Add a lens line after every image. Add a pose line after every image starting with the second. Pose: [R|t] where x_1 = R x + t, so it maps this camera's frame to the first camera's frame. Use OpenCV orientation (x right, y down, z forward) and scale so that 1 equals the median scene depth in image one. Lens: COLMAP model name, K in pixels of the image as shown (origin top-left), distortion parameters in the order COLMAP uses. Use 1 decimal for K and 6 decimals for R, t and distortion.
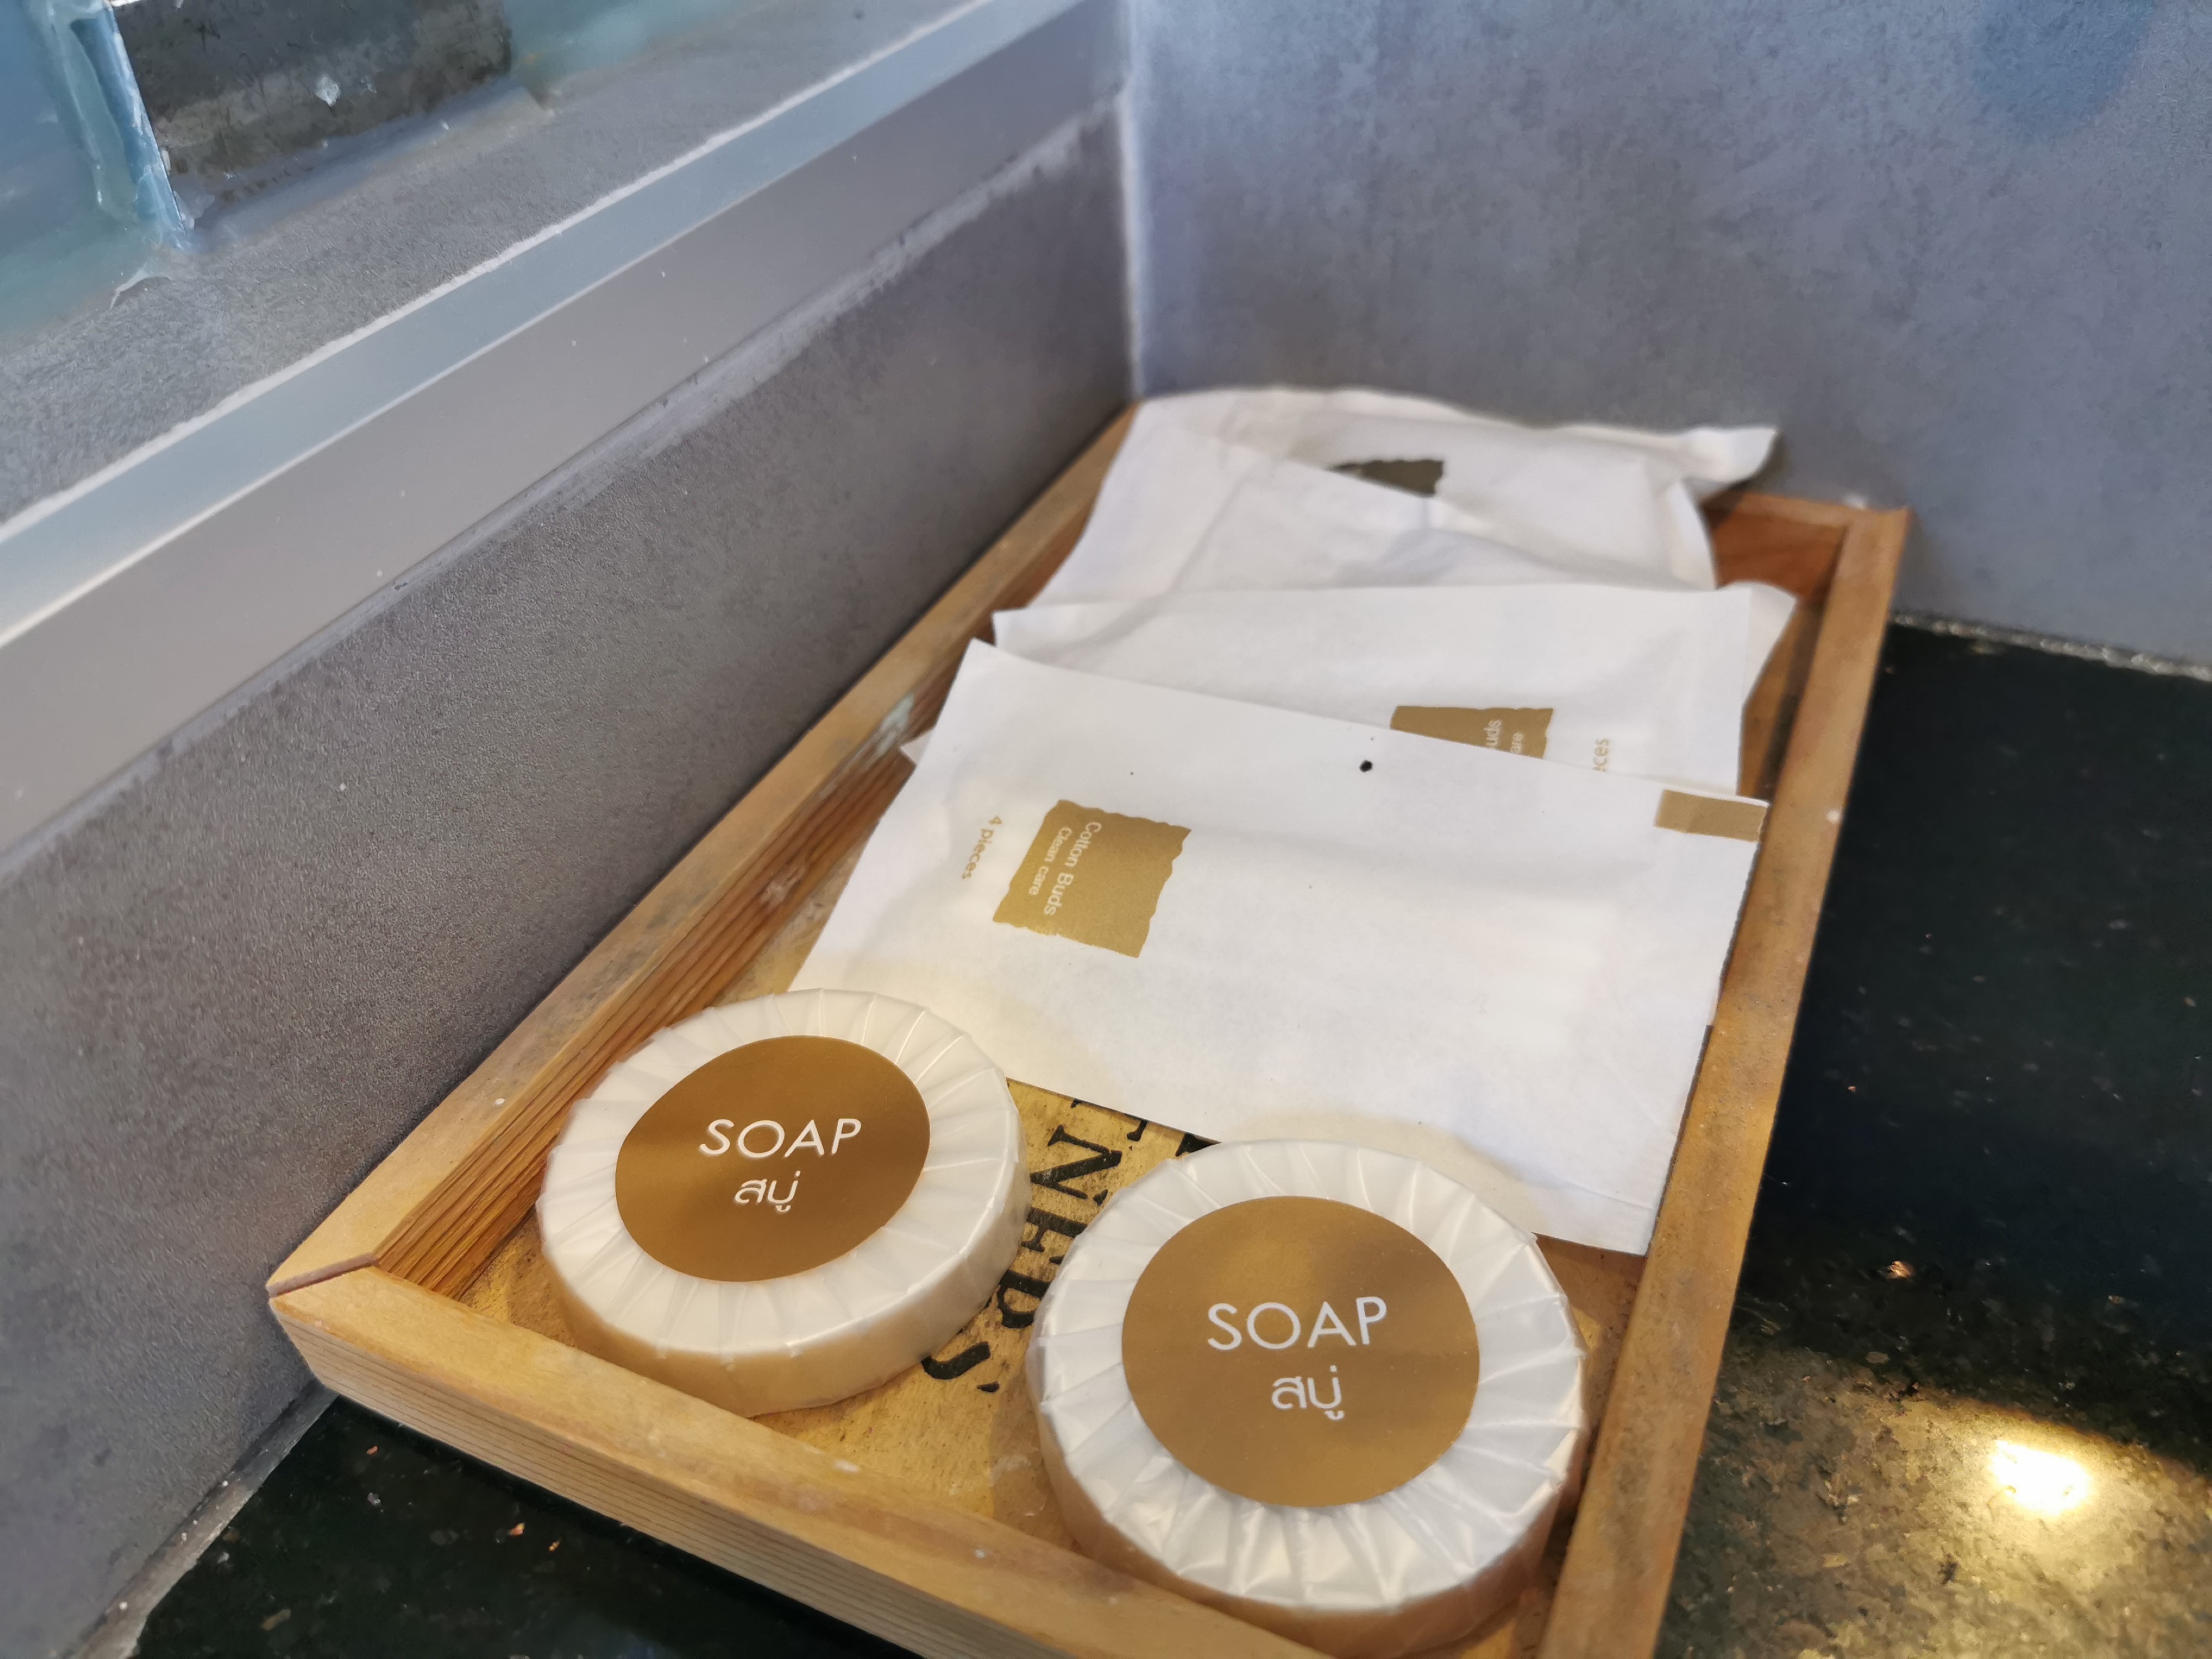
lens RADIAL K [[1694.5, 0, 1103.5], [0, 1694.5, 822.7], [0, 0, 1]] dist [0.055183, -0.106487]
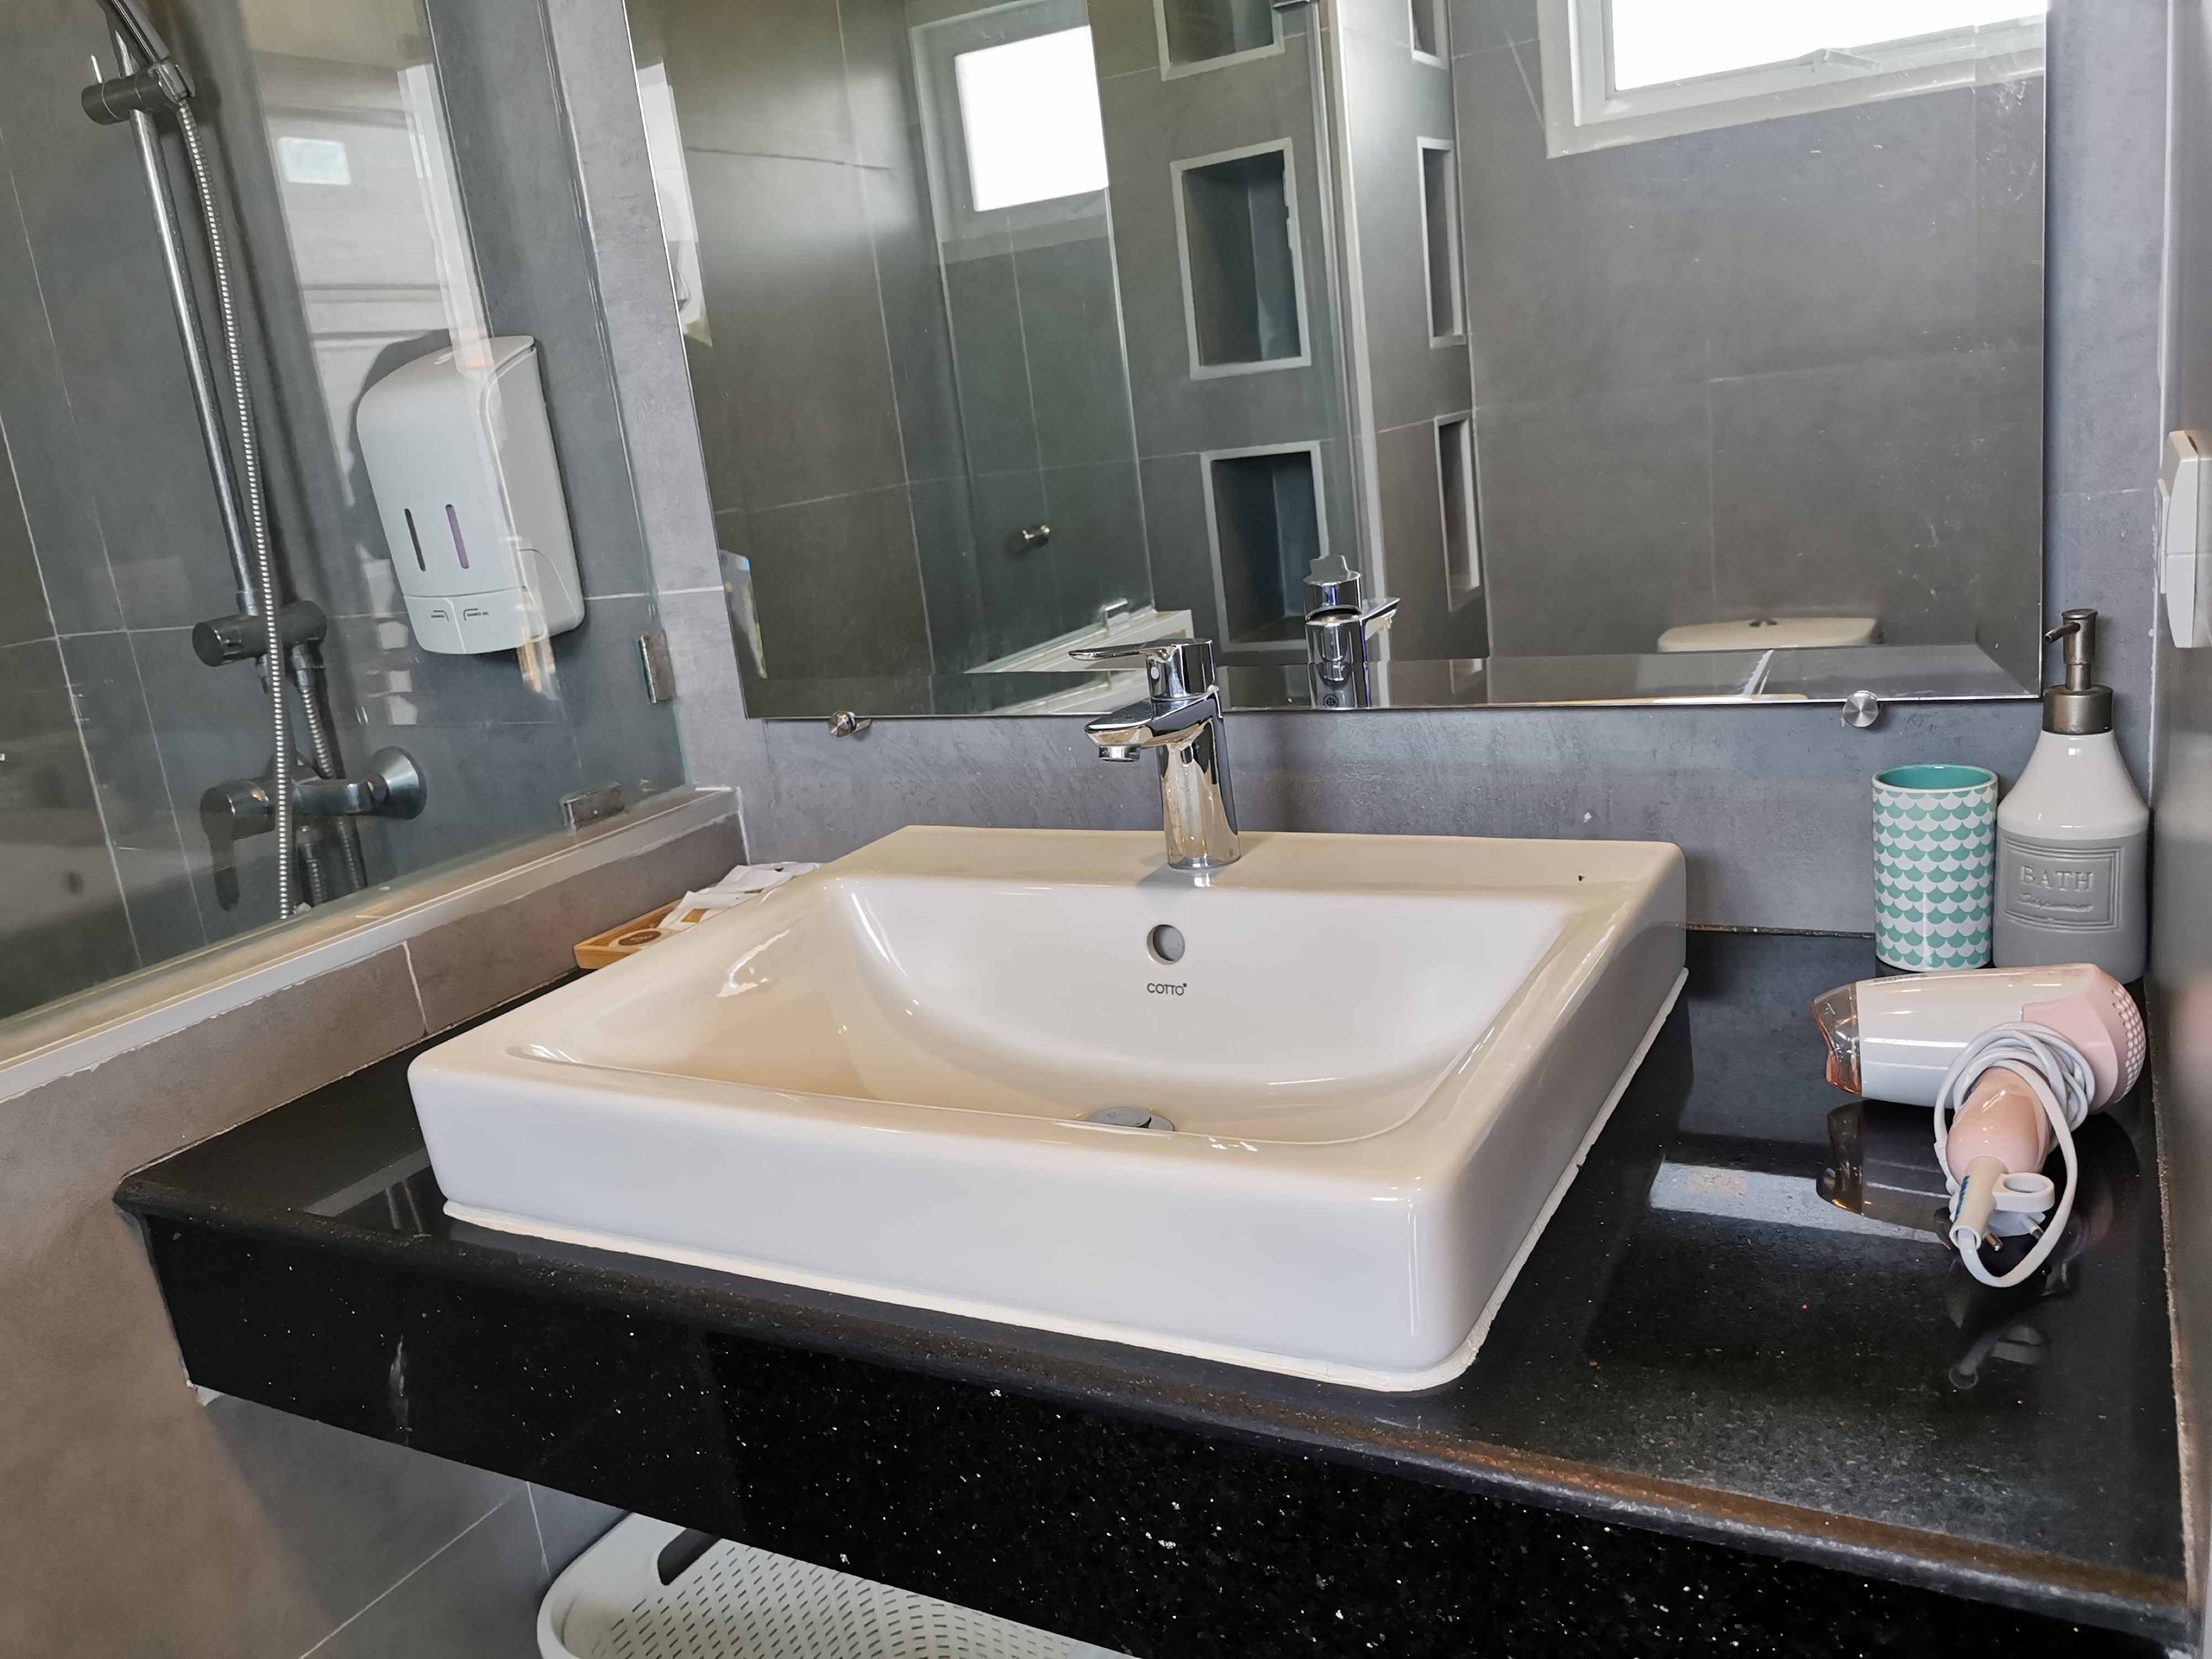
lens RADIAL K [[1694.5, 0, 1103.5], [0, 1694.5, 822.7], [0, 0, 1]] dist [0.055183, -0.106487]
pose [[0.996272, -0.040406, -0.076215, 1.681451], [0.006870, 0.917873, -0.396814, 1.872395], [0.085990, 0.394811, 0.914729, -4.060545]]
